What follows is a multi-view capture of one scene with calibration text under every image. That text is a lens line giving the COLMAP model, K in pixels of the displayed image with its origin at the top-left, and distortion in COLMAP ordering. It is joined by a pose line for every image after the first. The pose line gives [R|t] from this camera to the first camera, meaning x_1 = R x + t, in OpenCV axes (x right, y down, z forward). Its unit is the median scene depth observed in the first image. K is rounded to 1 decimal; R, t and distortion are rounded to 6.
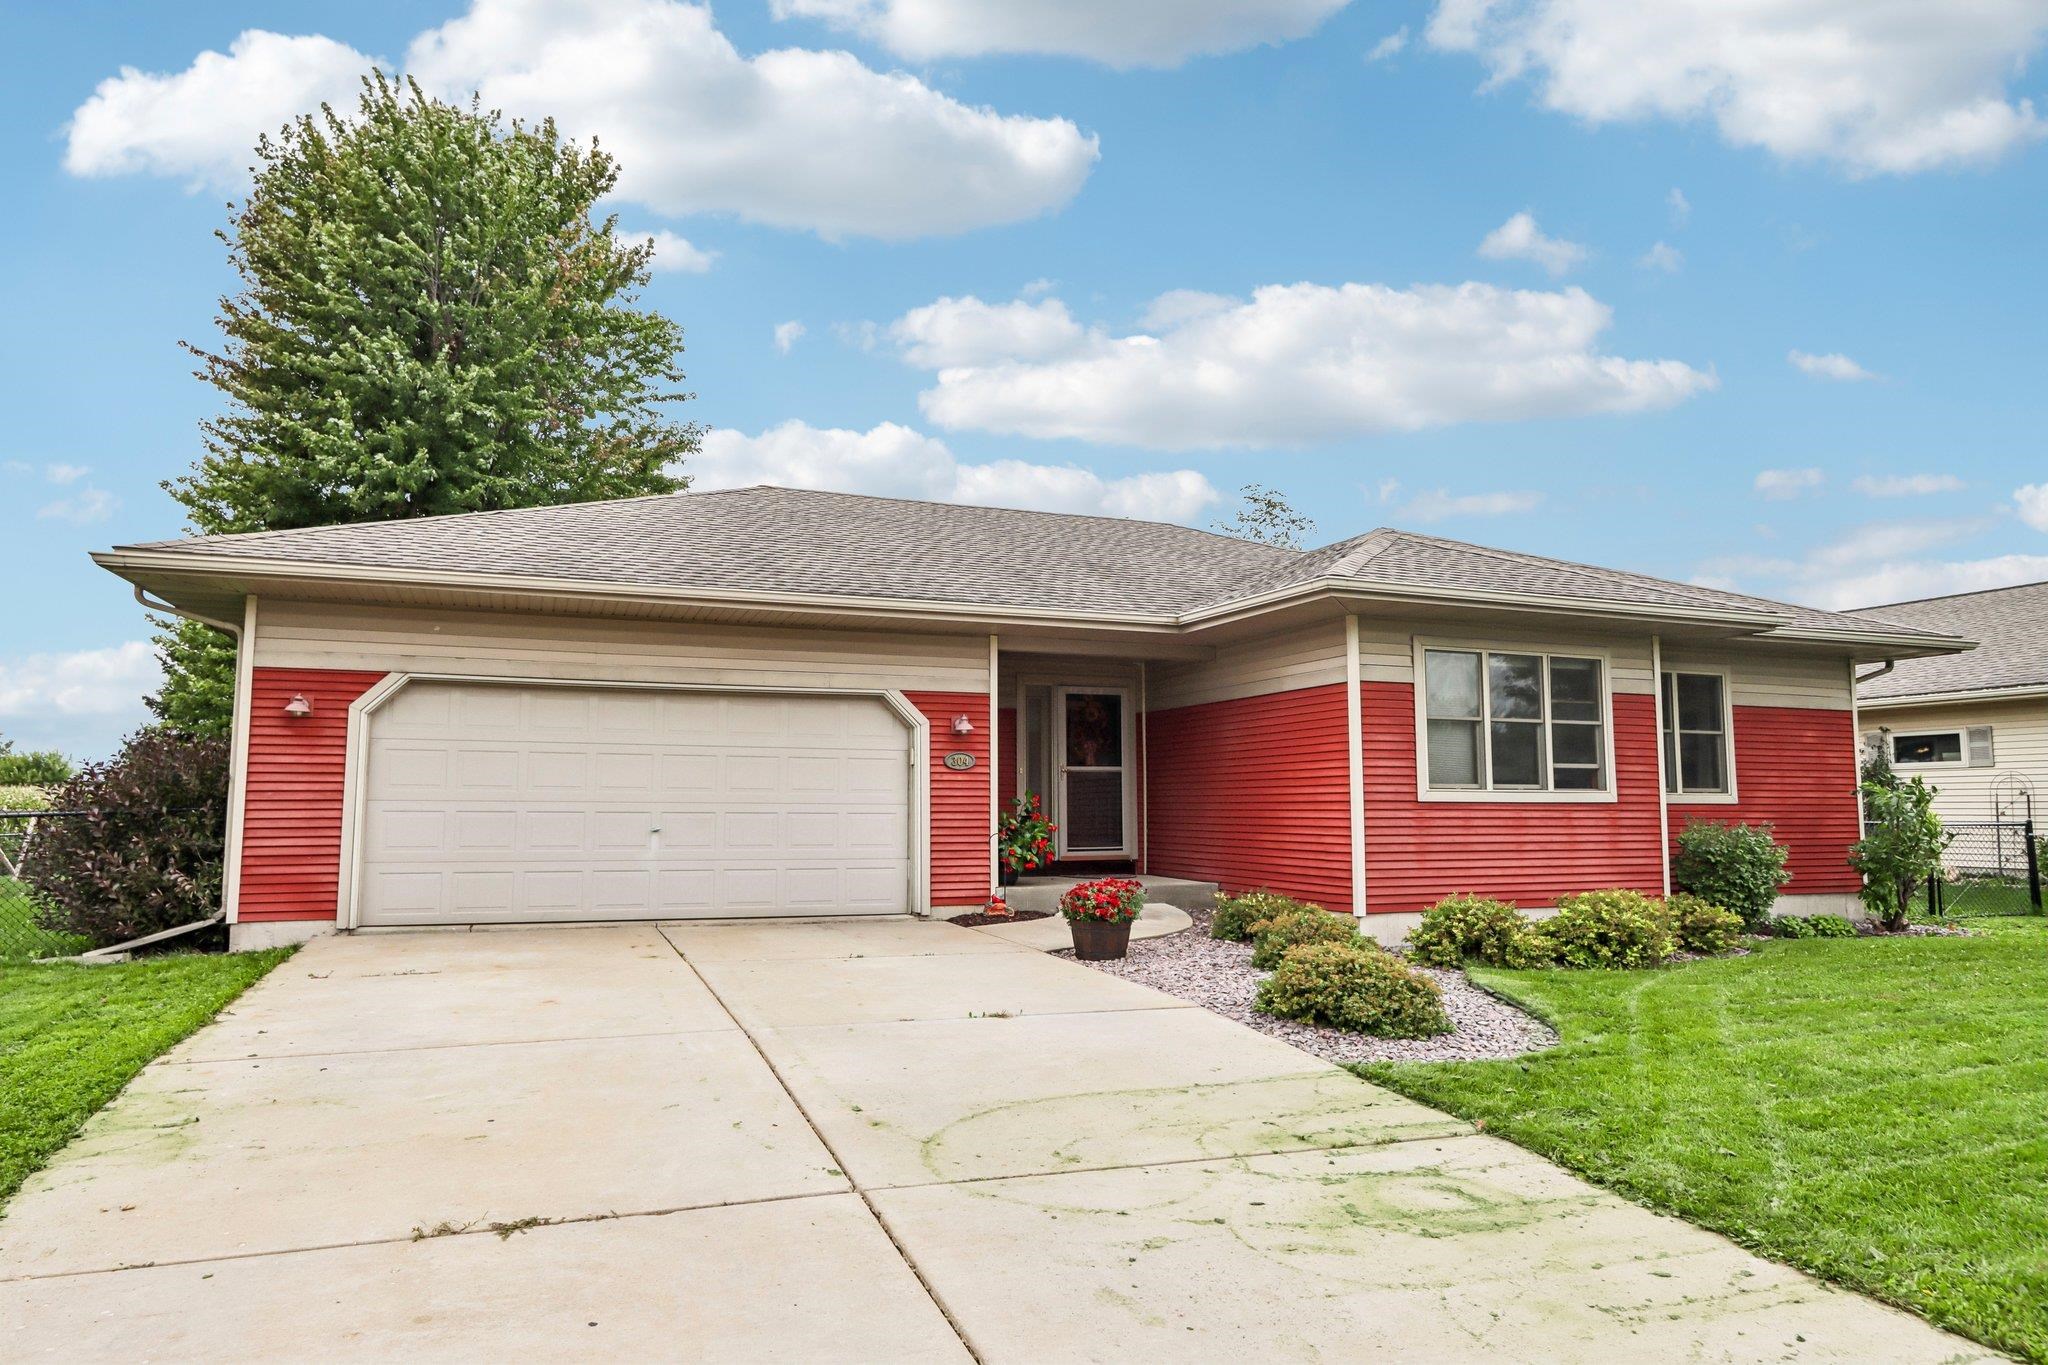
lens RADIAL K [[1286.0, 0, 1021.8], [0, 1286.0, 679.2], [0, 0, 1]] dist [-0.000635, 0.001105]
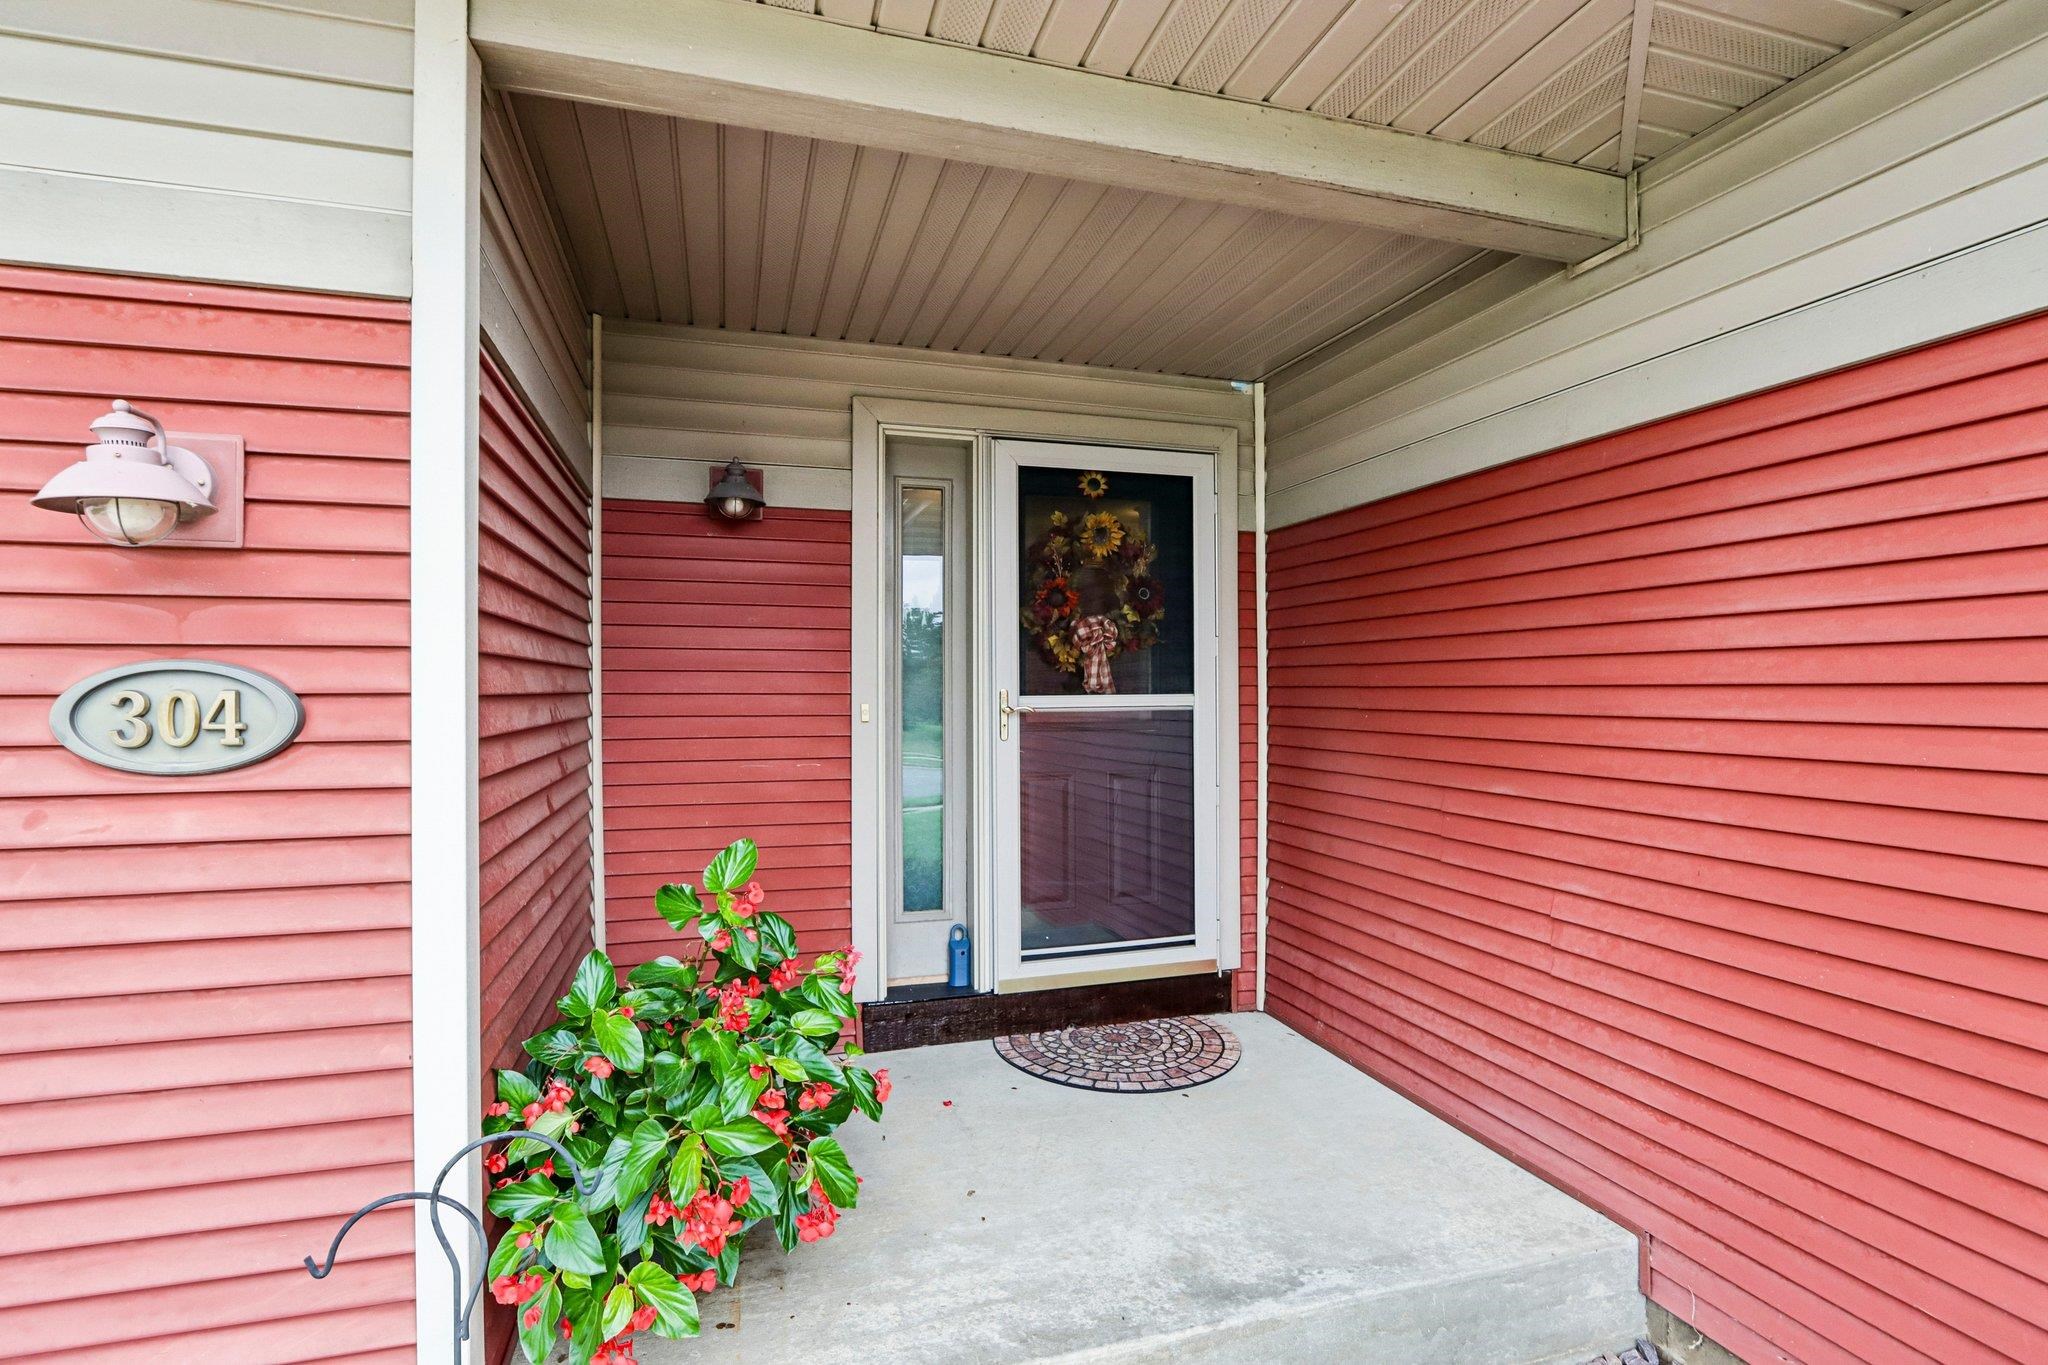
lens RADIAL K [[977.4, 0, 1024.5], [0, 977.4, 686.4], [0, 0, 1]] dist [-0.000703, -0.000012]
pose [[0.997494, -0.000087, -0.070746, 0.052451], [0.007003, 0.995208, 0.097526, 0.041680], [0.070398, -0.097777, 0.992715, 0.754730]]
